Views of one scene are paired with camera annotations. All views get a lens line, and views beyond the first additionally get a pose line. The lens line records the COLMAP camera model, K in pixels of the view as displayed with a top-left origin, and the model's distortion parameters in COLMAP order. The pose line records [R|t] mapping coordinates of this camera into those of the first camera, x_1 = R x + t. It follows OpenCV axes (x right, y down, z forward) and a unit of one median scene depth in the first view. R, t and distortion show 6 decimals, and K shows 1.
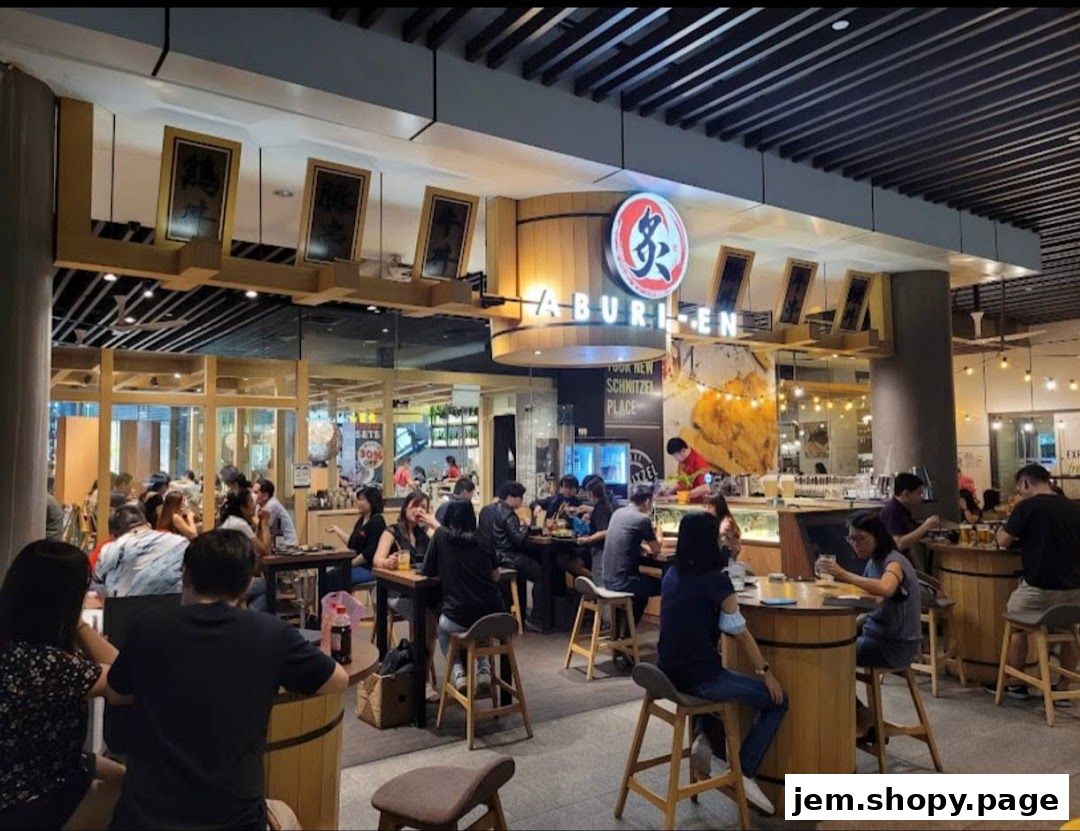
lens RADIAL K [[837.5, 0, 540.0], [0, 837.5, 415.5], [0, 0, 1]] dist [-0.008554, -0.000518]
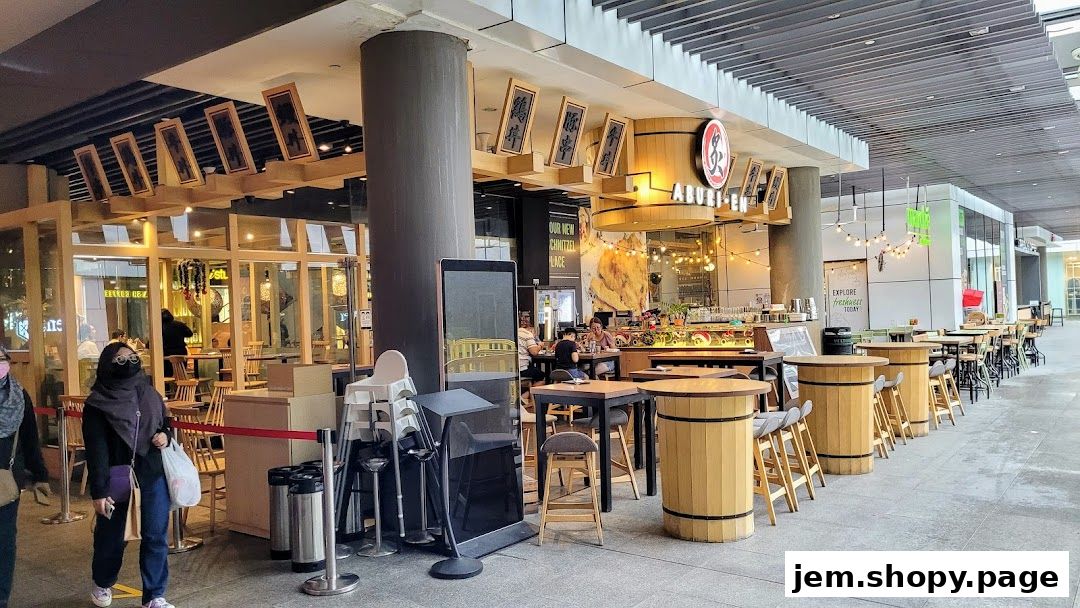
lens RADIAL K [[829.6, 0, 540.0], [0, 829.6, 304.0], [0, 0, 1]] dist [0.012976, 0.002340]
pose [[0.952187, -0.025519, 0.304449, -0.646866], [0.014281, 0.999134, 0.039086, 0.009901], [-0.305183, -0.032869, 0.951726, -0.370105]]
